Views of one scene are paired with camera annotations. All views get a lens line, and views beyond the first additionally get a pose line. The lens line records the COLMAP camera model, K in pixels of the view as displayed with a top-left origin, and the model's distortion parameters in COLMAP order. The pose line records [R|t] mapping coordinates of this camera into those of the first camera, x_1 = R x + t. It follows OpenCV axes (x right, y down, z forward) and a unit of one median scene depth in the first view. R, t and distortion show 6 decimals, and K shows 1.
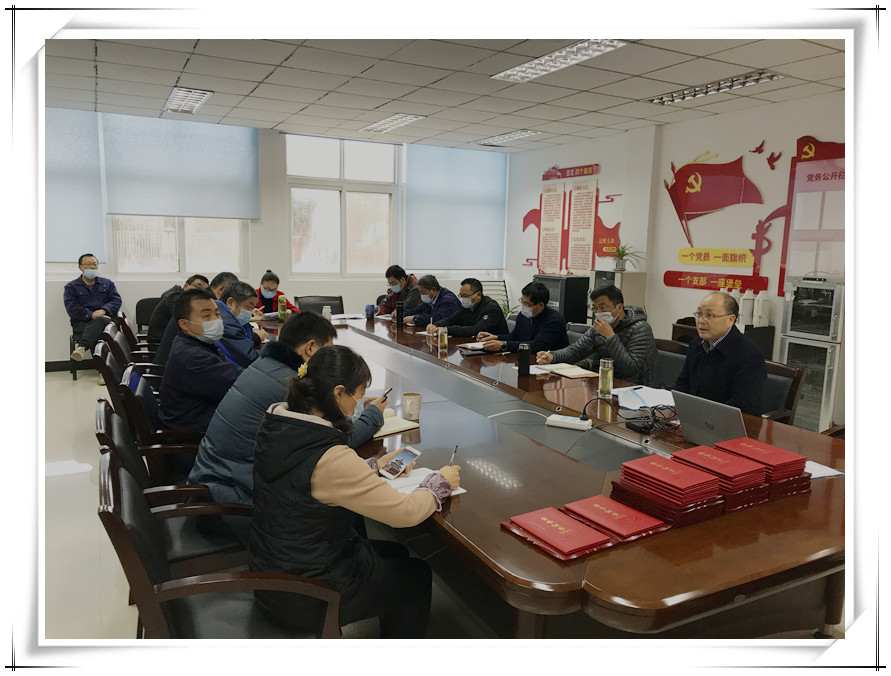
lens RADIAL K [[653.2, 0, 439.1], [0, 653.2, 357.7], [0, 0, 1]] dist [-0.013513, 0.002818]
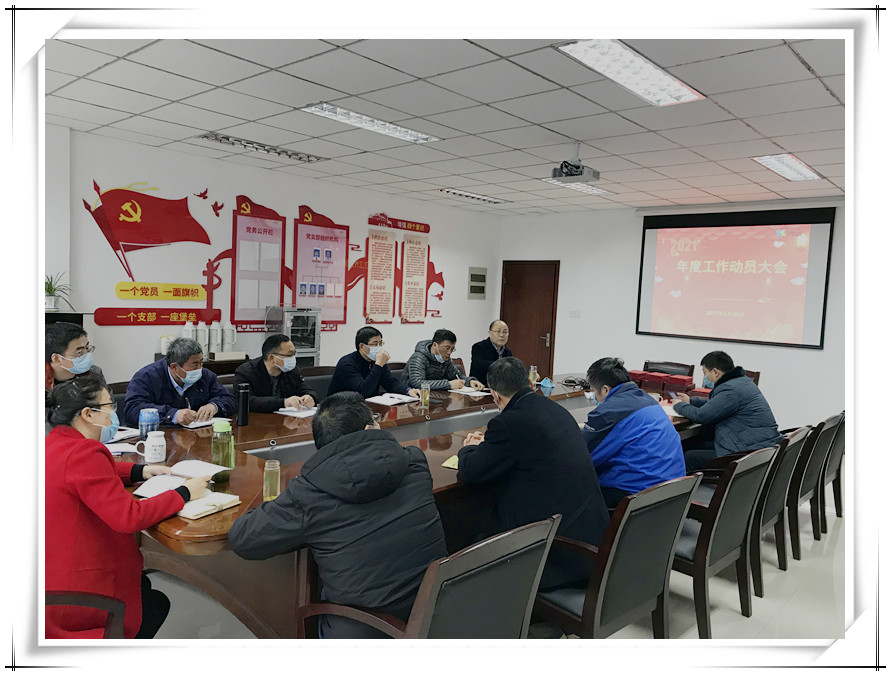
lens RADIAL K [[653.2, 0, 459.1], [0, 653.2, 341.5], [0, 0, 1]] dist [-0.013513, 0.002818]
pose [[-0.370269, -0.105743, 0.922886, -0.700509], [0.105750, 0.982243, 0.154972, -0.197719], [-0.922886, 0.154976, -0.352512, 1.007119]]
